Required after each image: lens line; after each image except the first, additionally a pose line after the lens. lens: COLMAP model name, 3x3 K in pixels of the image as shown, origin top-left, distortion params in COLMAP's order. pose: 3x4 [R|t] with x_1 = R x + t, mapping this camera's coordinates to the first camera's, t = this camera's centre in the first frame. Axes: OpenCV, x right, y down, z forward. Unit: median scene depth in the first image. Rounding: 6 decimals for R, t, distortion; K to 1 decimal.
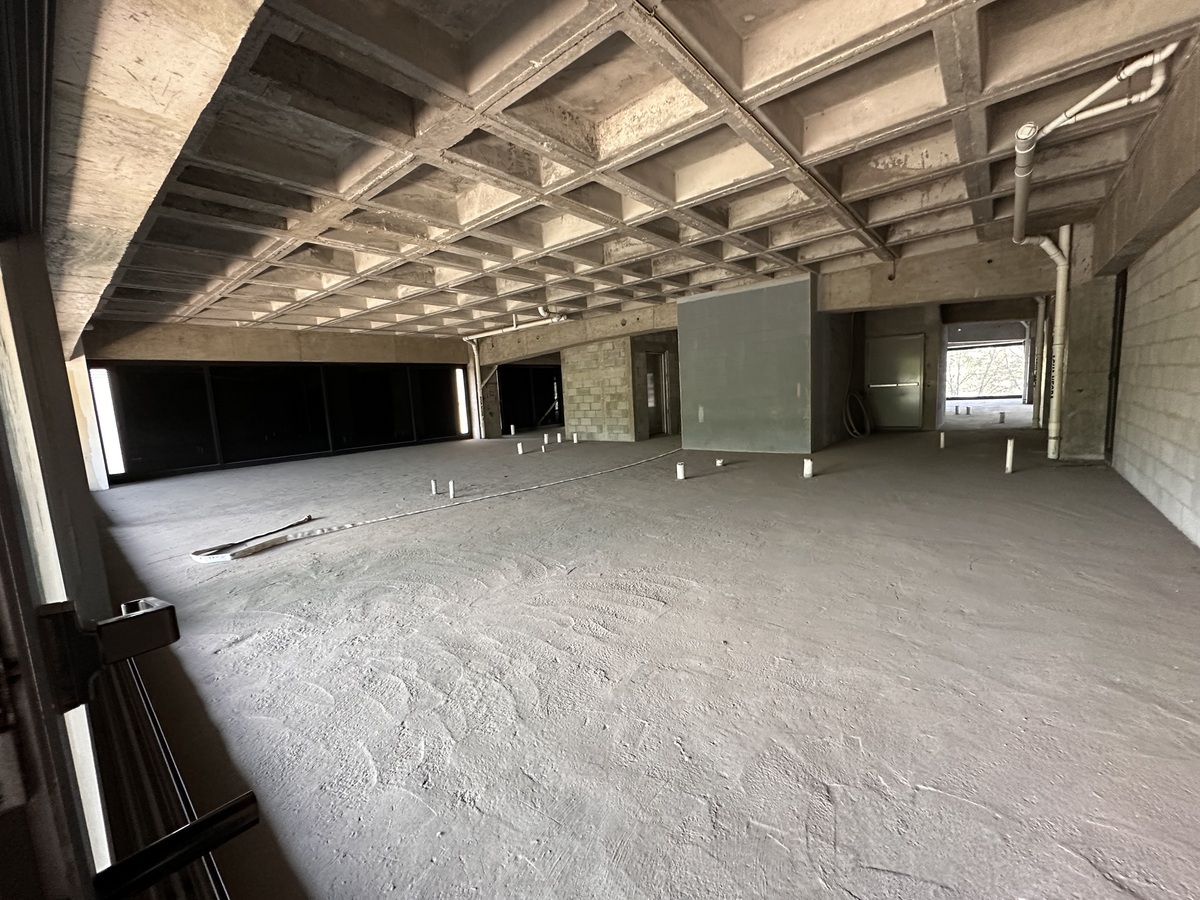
lens RADIAL K [[475.2, 0, 600.0], [0, 475.2, 450.0], [0, 0, 1]] dist [0.000663, -0.000013]
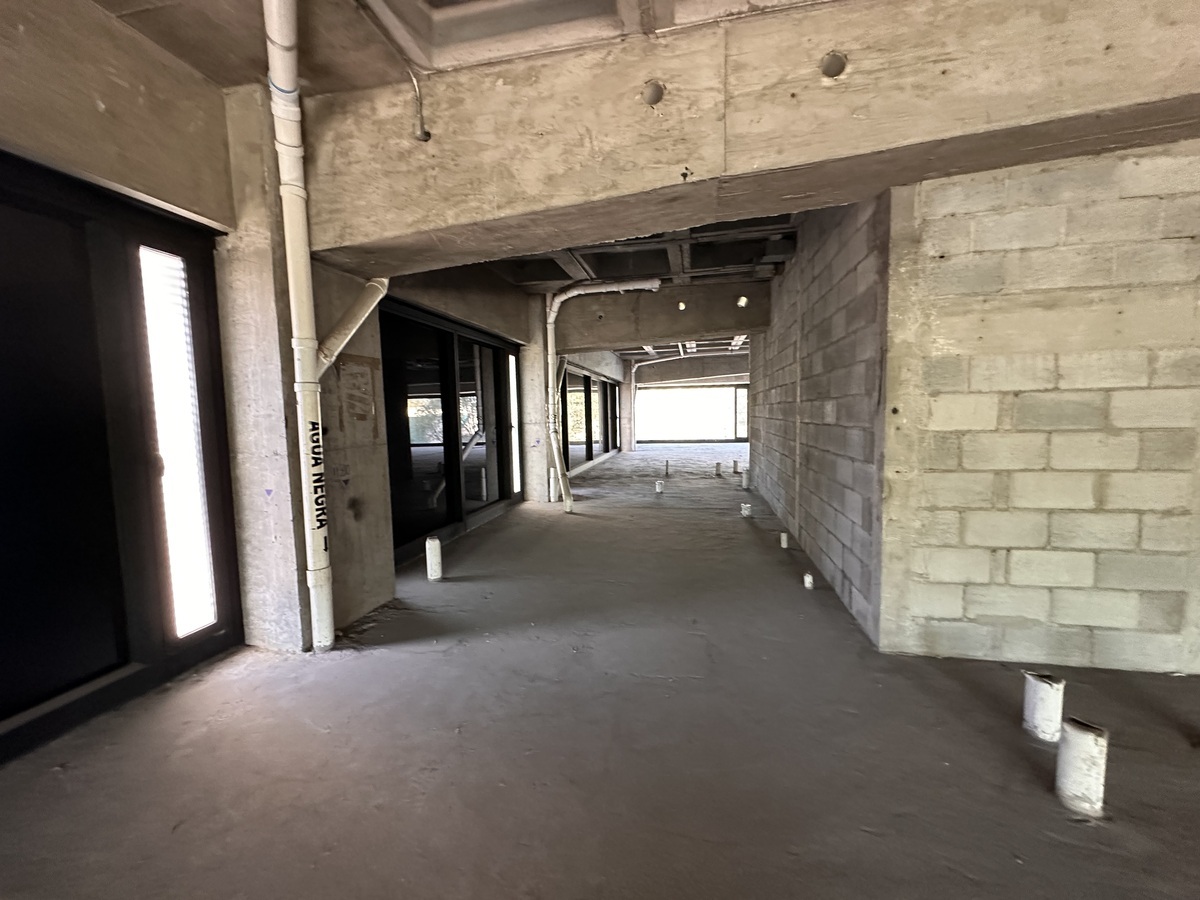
lens RADIAL K [[489.1, 0, 600.0], [0, 489.1, 450.0], [0, 0, 1]] dist [-0.001384, -0.000211]
pose [[0.881501, -0.003730, 0.472168, -0.243439], [0.031360, 0.998223, -0.050662, -0.088890], [-0.471140, 0.059466, 0.880051, 0.786084]]
